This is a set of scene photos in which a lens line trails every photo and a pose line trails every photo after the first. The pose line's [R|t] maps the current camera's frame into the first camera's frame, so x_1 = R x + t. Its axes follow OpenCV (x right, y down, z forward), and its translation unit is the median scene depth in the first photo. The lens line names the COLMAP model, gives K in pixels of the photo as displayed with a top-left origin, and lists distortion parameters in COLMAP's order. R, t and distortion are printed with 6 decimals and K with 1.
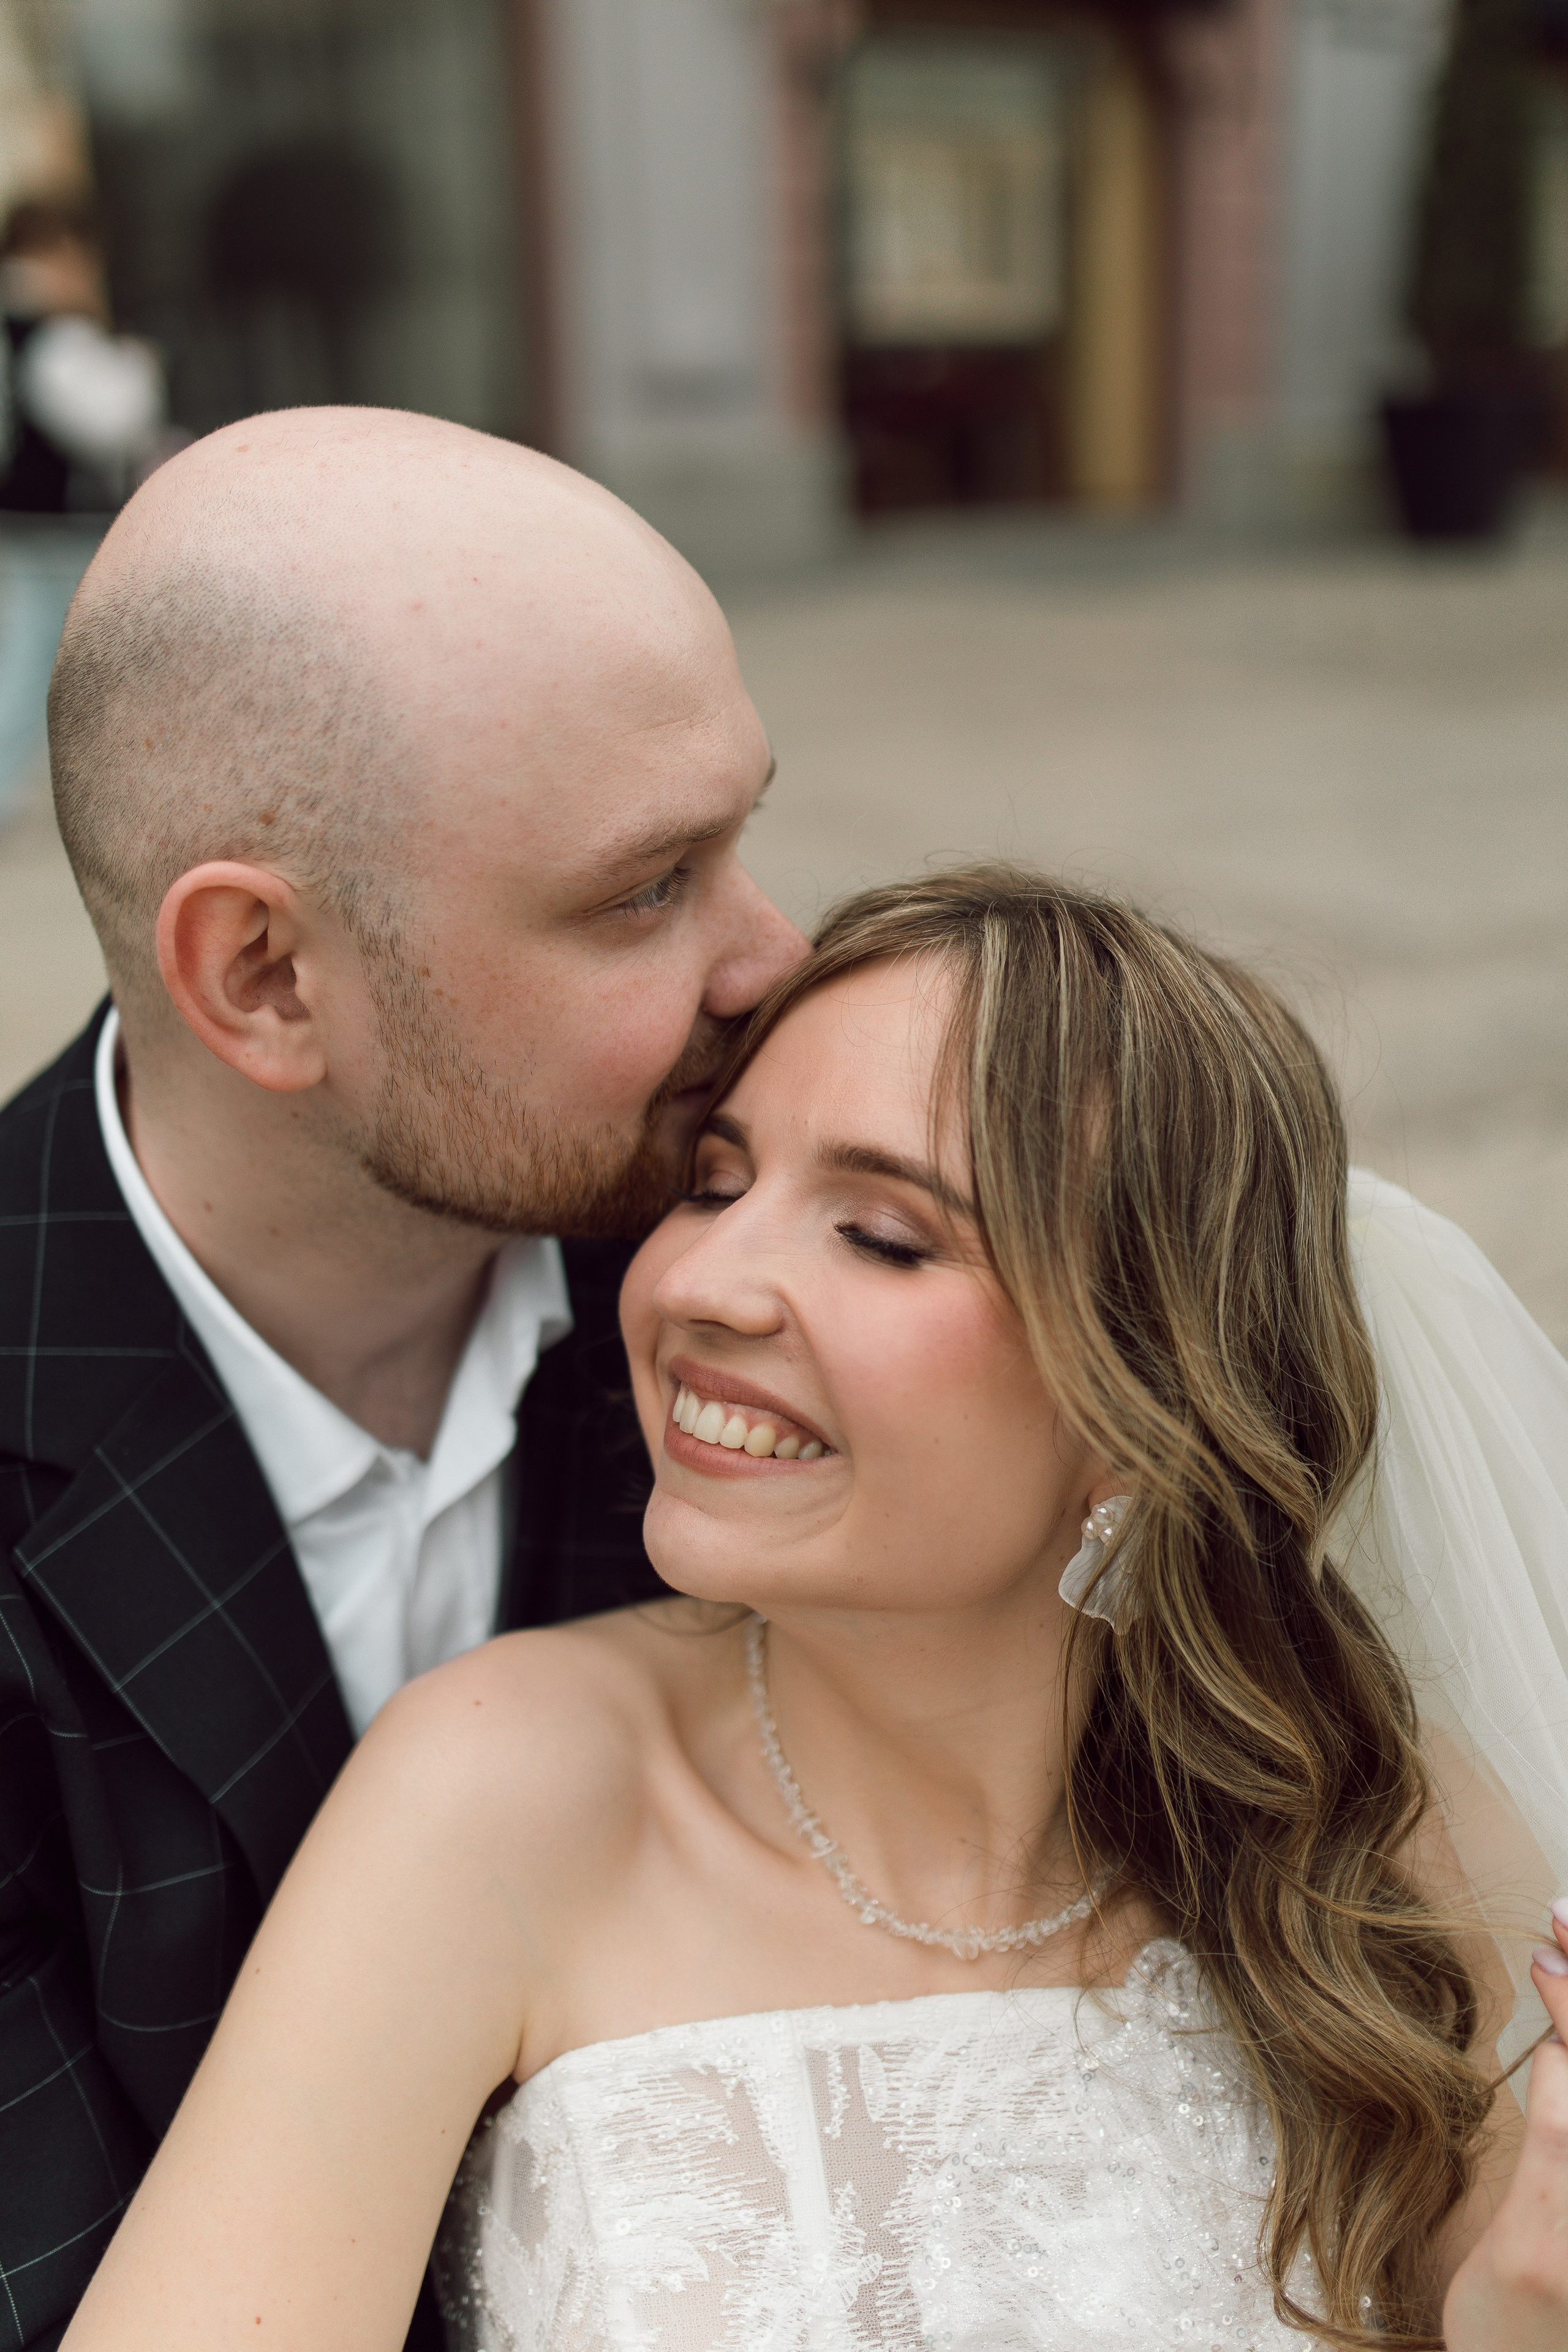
lens RADIAL K [[2323.3, 0, 788.3], [0, 2323.3, 1113.6], [0, 0, 1]] dist [-0.003395, -0.002582]
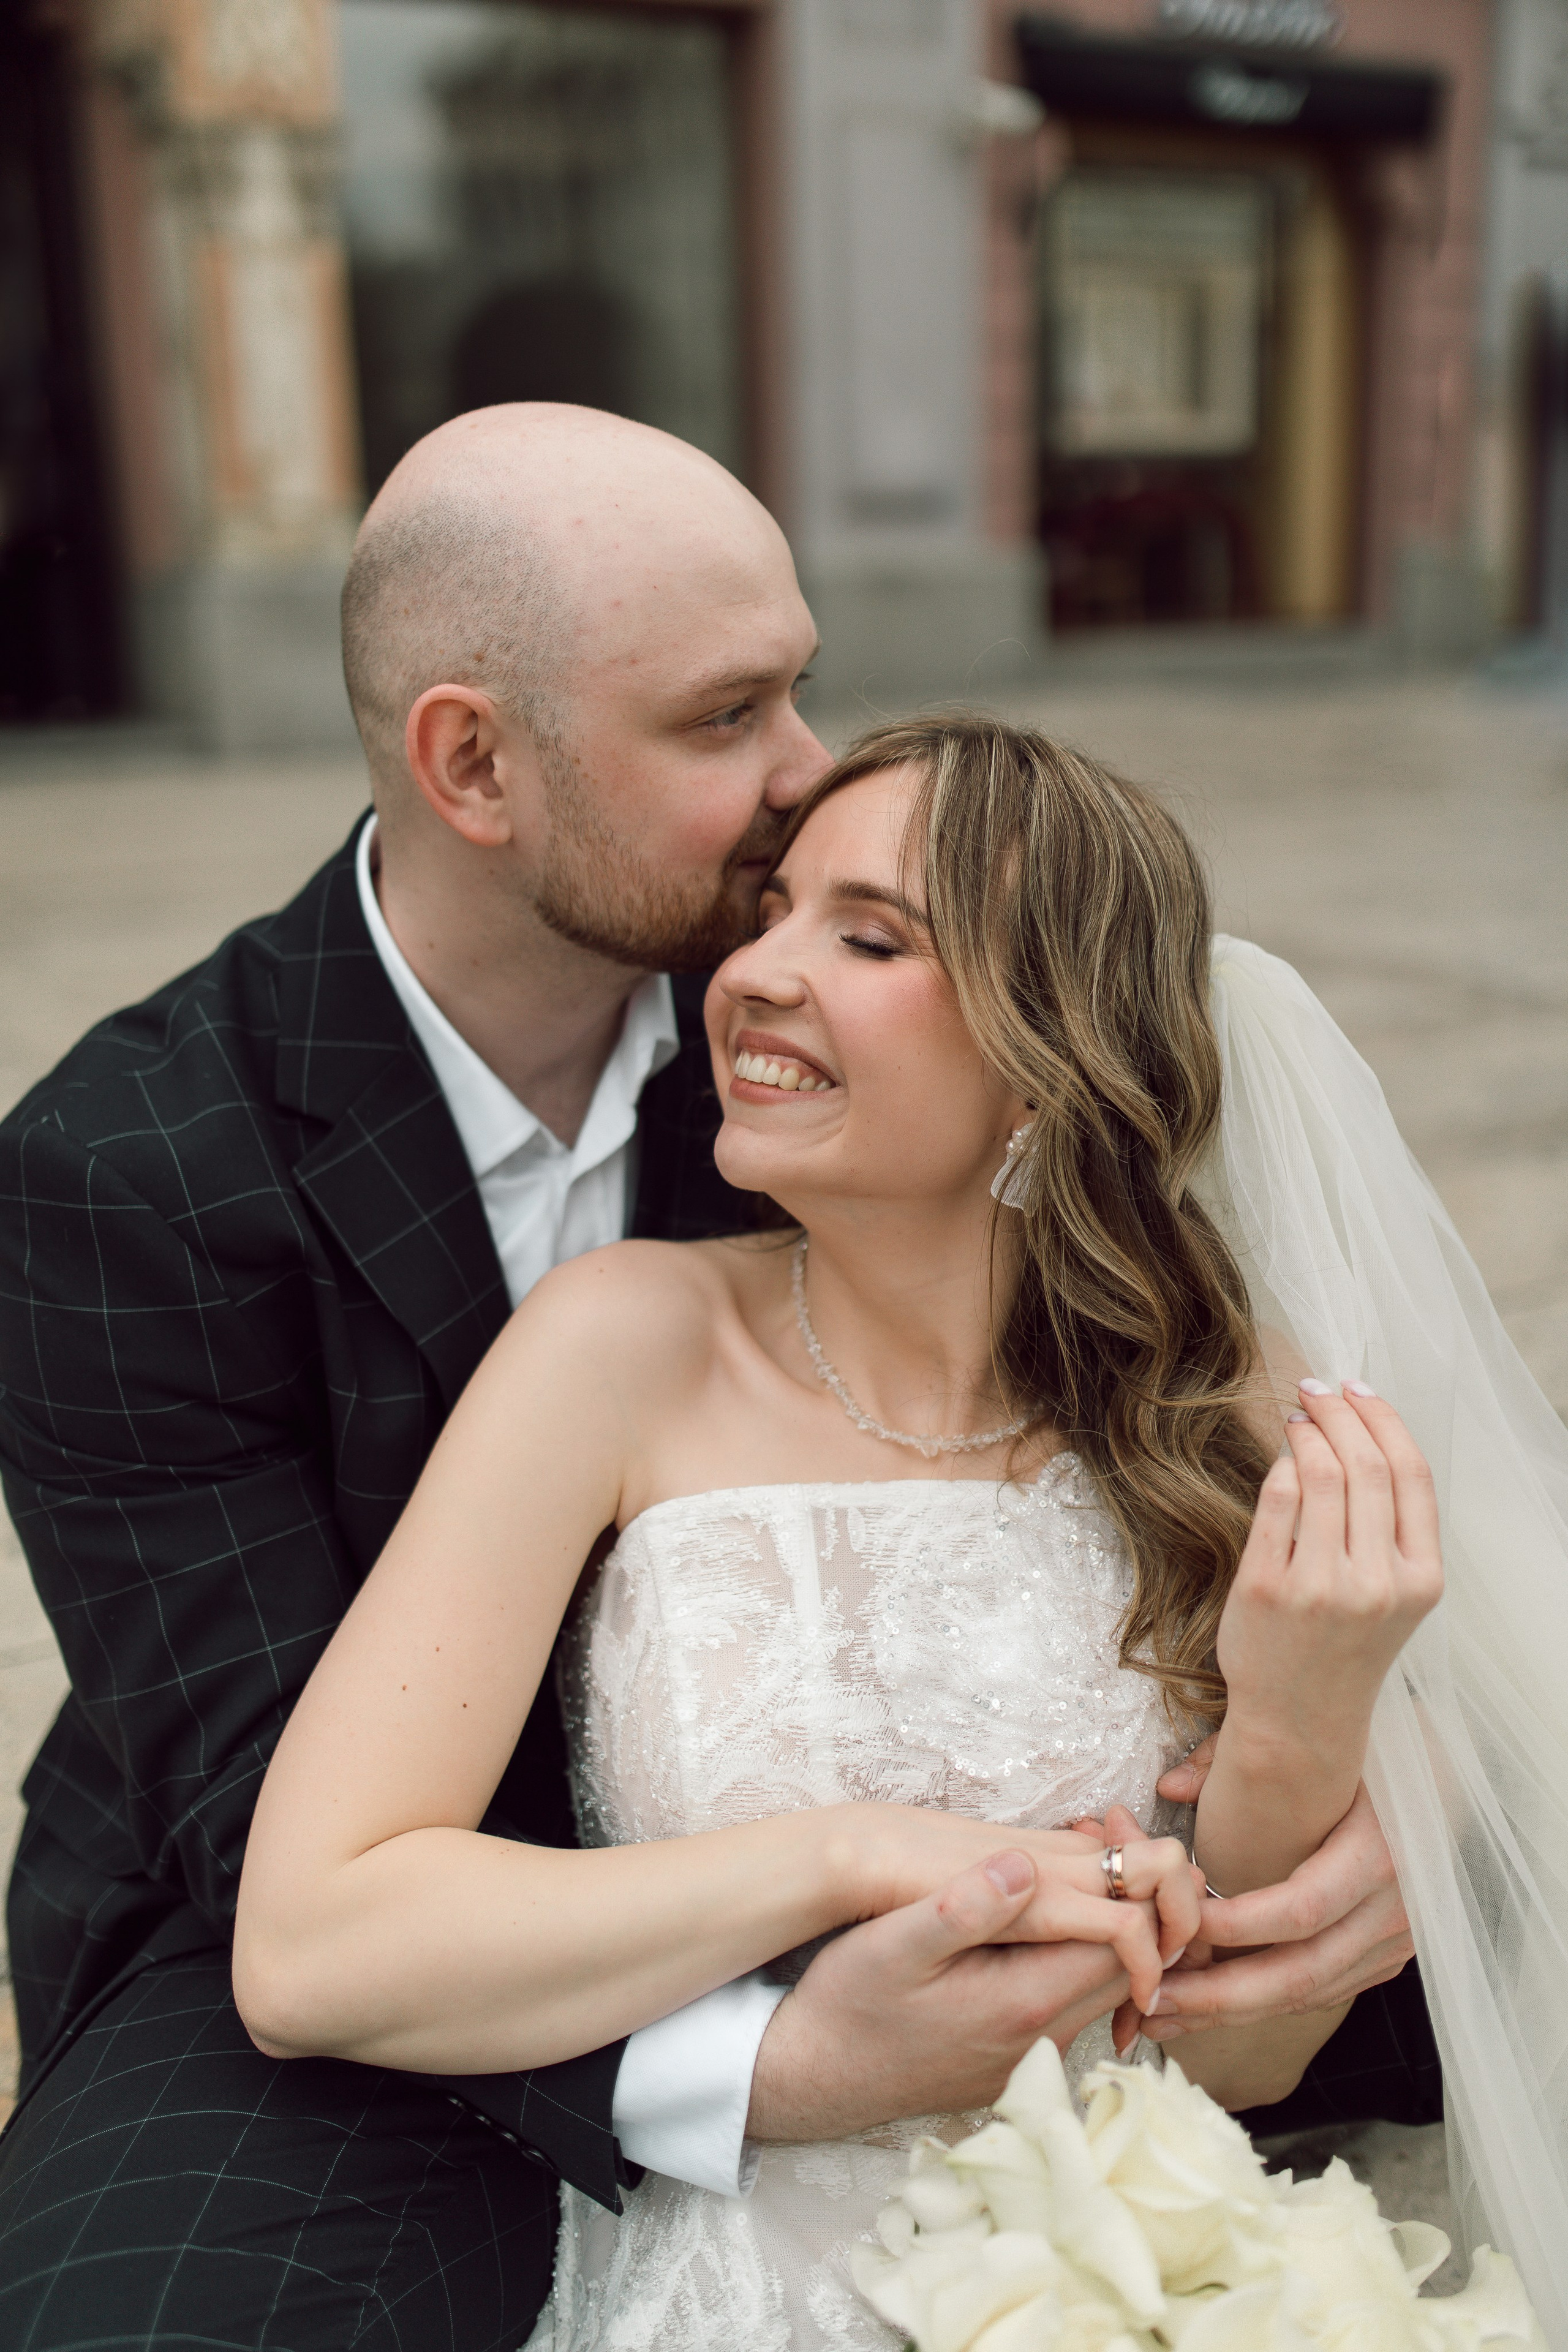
lens RADIAL K [[2467.4, 0, 835.9], [0, 2467.4, 1124.1], [0, 0, 1]] dist [-0.009165, -0.015972]
pose [[0.996555, 0.022105, -0.079938, 0.143724], [-0.027549, 0.997328, -0.067658, 0.272677], [0.078229, 0.069627, 0.994501, -0.566645]]
